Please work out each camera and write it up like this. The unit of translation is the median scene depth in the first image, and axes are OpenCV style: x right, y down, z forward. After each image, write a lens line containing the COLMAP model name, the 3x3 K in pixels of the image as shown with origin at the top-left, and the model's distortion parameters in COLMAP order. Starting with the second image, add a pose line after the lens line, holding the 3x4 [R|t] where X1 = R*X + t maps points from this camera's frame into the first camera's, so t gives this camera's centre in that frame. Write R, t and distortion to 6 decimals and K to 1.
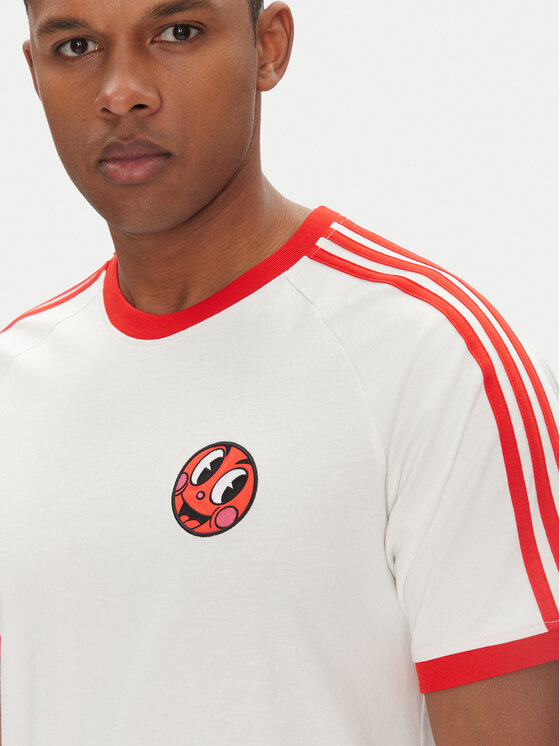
lens RADIAL K [[1944.2, 0, 280.0], [0, 1944.2, 373.0], [0, 0, 1]] dist [-0.072611, -0.731907]
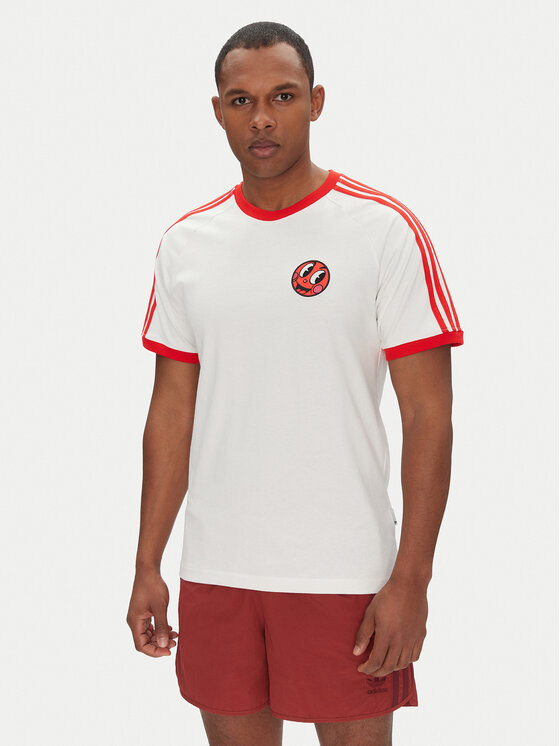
lens RADIAL K [[1193.1, 0, 280.0], [0, 1193.1, 373.0], [0, 0, 1]] dist [-0.336979, -0.046011]
pose [[0.985084, -0.001459, 0.172068, -0.311814], [-0.011659, 0.997100, 0.075203, 0.060903], [-0.171679, -0.076087, 0.982210, -0.478936]]
